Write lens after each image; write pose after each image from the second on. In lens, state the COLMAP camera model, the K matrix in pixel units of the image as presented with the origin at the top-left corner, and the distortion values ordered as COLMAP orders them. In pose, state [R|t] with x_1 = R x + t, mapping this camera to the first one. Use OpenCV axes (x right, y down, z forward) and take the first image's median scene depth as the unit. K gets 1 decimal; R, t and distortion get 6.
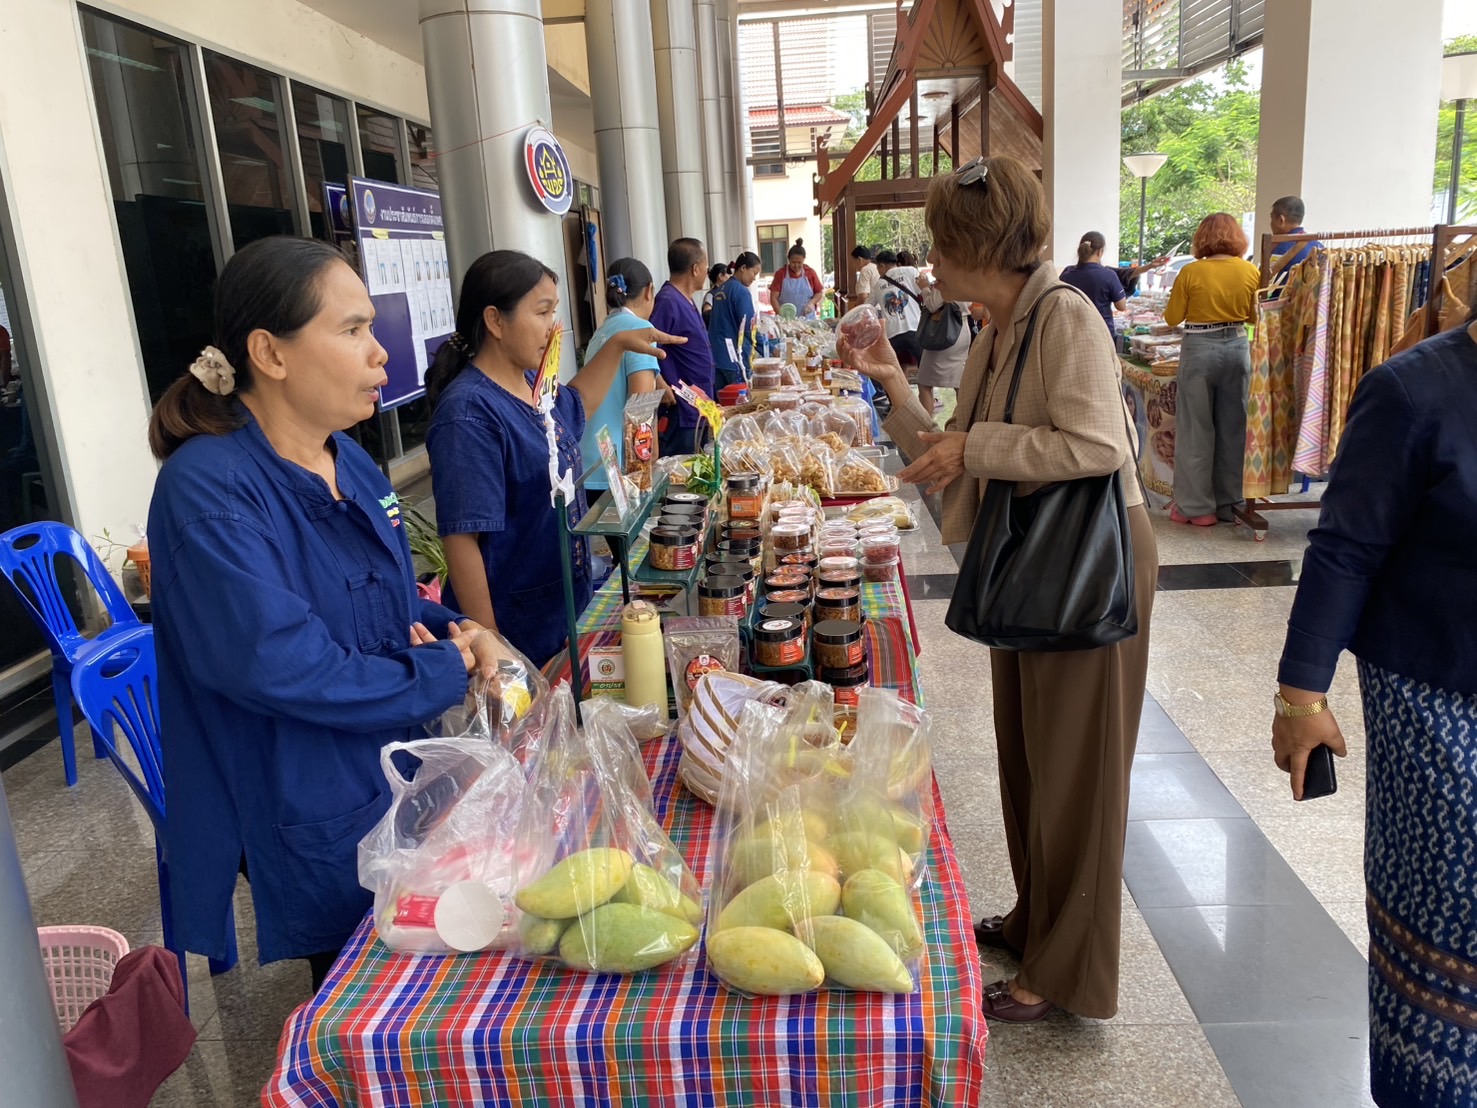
lens RADIAL K [[1121.9, 0, 726.2], [0, 1121.9, 552.7], [0, 0, 1]] dist [-0.029406, -0.025677]
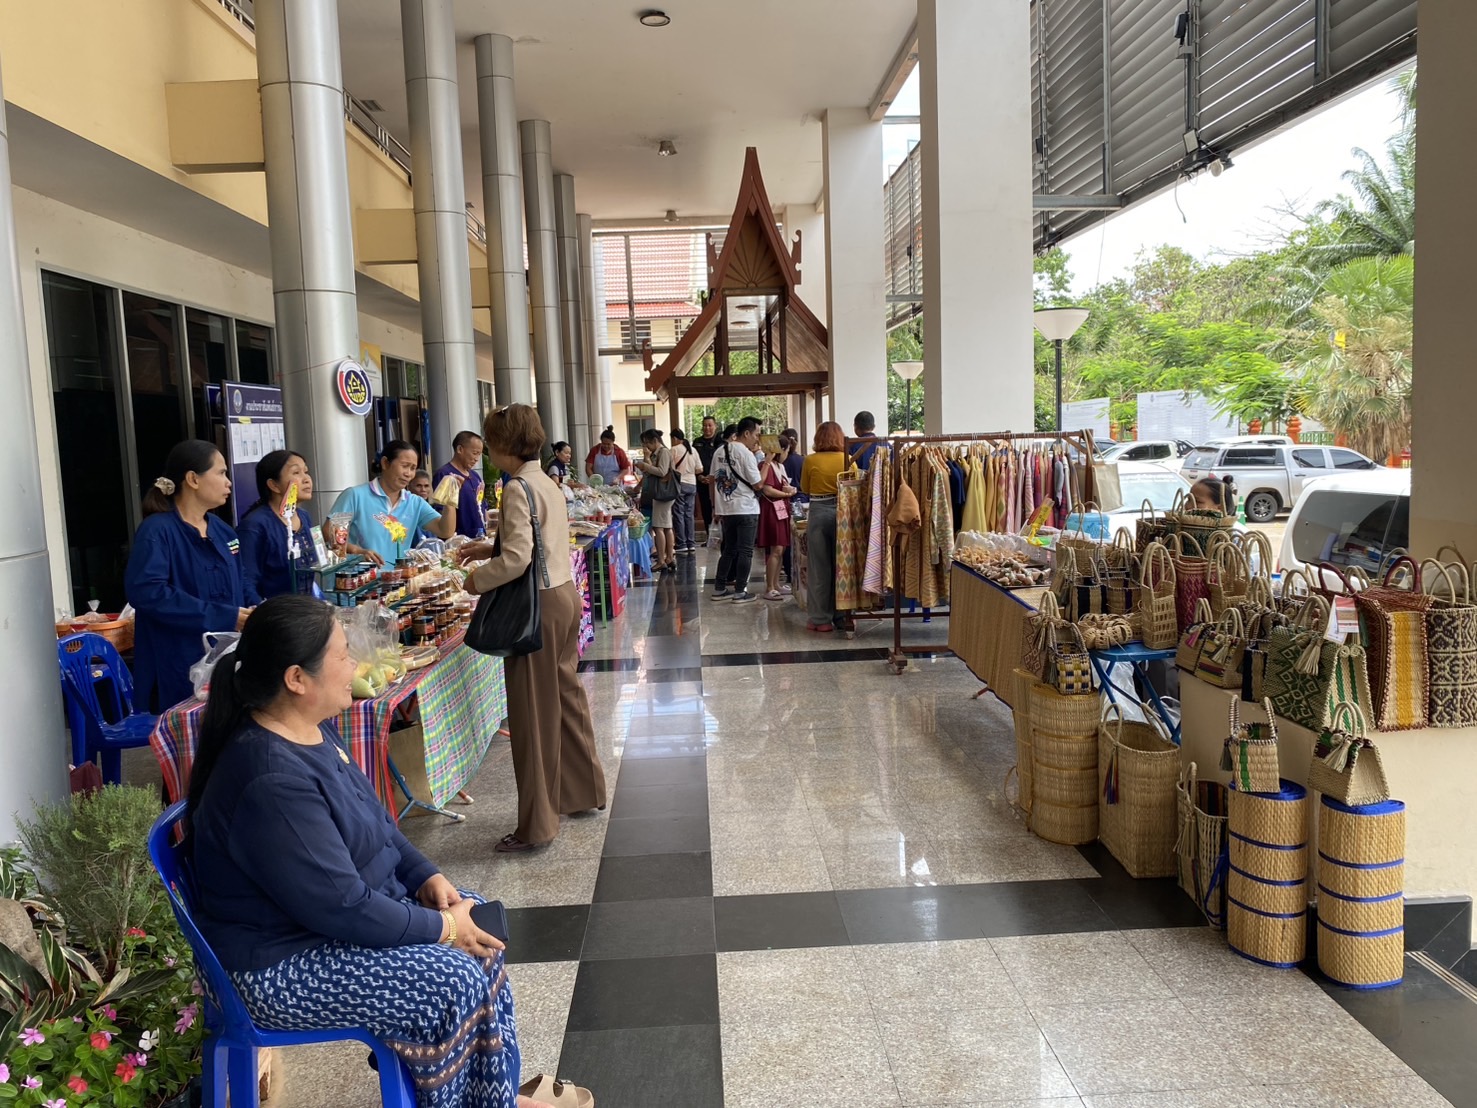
lens RADIAL K [[1121.9, 0, 749.8], [0, 1121.9, 558.5], [0, 0, 1]] dist [-0.029406, -0.025677]
pose [[0.993190, 0.013873, 0.115678, 0.161541], [0.003002, 0.989508, -0.144449, 0.090553], [-0.116469, 0.143813, 0.982727, -0.425176]]
